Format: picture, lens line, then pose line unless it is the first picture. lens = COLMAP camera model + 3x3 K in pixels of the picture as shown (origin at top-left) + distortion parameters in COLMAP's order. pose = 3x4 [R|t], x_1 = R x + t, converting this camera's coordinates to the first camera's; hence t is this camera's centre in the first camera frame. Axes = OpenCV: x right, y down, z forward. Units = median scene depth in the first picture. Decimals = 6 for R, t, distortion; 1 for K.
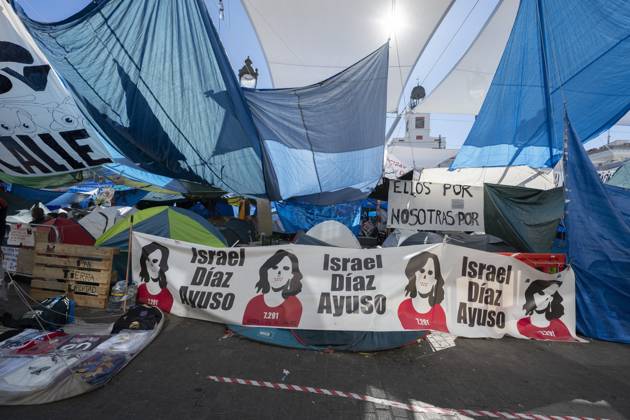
lens RADIAL K [[242.6, 0, 315.4], [0, 242.6, 199.1], [0, 0, 1]] dist [-0.011190, -0.000089]
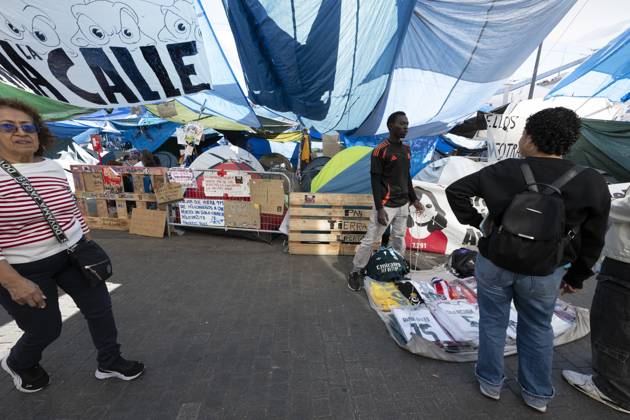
lens RADIAL K [[242.6, 0, 315.4], [0, 242.6, 199.1], [0, 0, 1]] dist [-0.011190, -0.000089]
pose [[0.988561, -0.046777, 0.143384, -0.747046], [0.006178, 0.962449, 0.271393, -0.019220], [-0.150695, -0.267403, 0.951728, 0.097315]]
